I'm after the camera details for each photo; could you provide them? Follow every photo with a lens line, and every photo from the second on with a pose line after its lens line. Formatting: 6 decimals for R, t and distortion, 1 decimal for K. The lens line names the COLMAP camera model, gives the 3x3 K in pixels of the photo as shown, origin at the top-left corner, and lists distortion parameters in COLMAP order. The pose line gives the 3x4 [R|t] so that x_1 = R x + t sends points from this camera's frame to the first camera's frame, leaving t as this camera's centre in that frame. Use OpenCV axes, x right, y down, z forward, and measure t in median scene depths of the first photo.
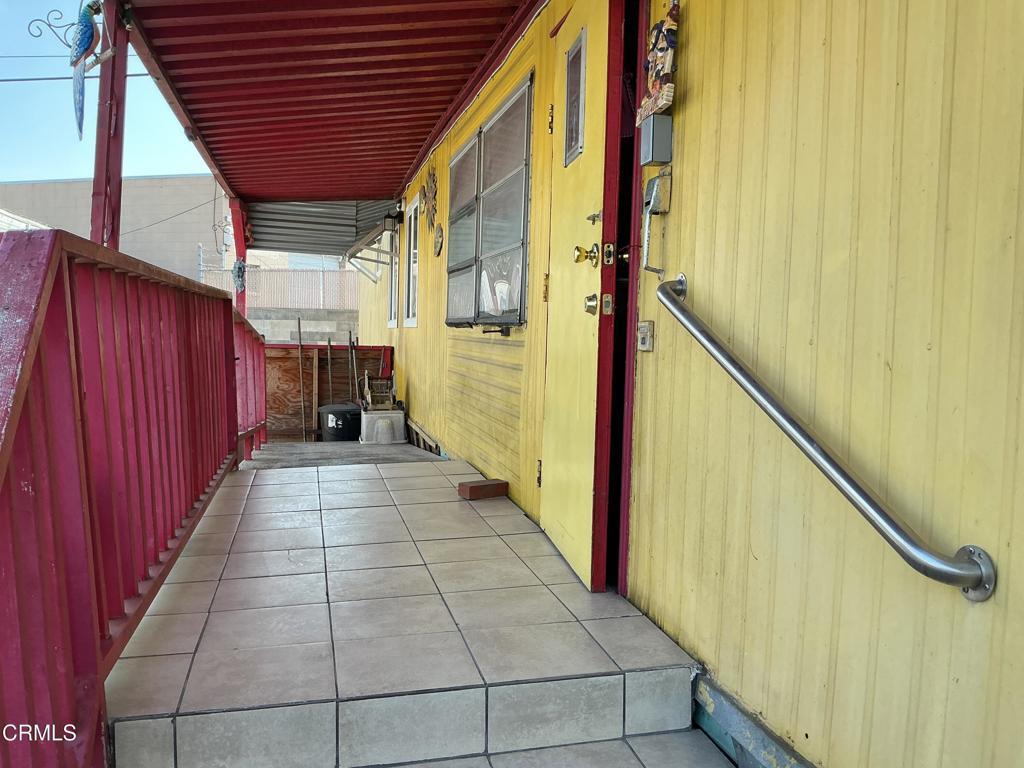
lens RADIAL K [[847.6, 0, 518.5], [0, 847.6, 391.2], [0, 0, 1]] dist [0.066040, -0.135648]
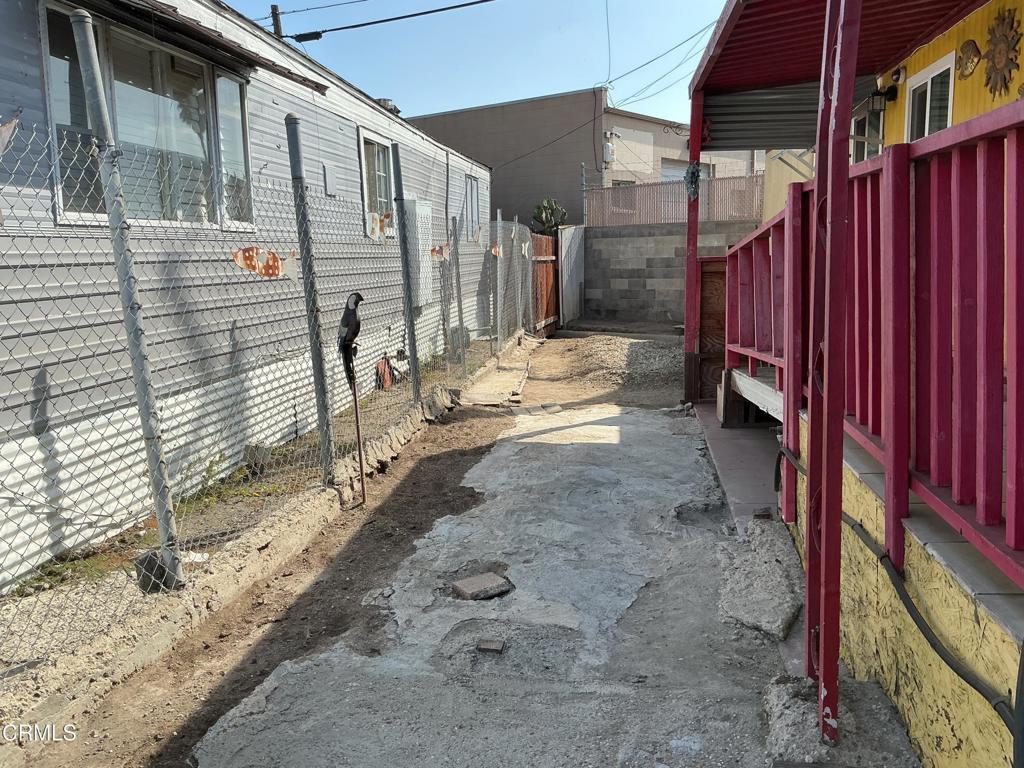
lens RADIAL K [[847.6, 0, 515.2], [0, 847.6, 384.0], [0, 0, 1]] dist [0.066040, -0.135648]
pose [[0.929672, 0.010864, -0.368229, -0.161452], [0.021075, 0.996360, 0.082603, -0.000892], [0.367786, -0.084554, 0.926058, 0.075966]]
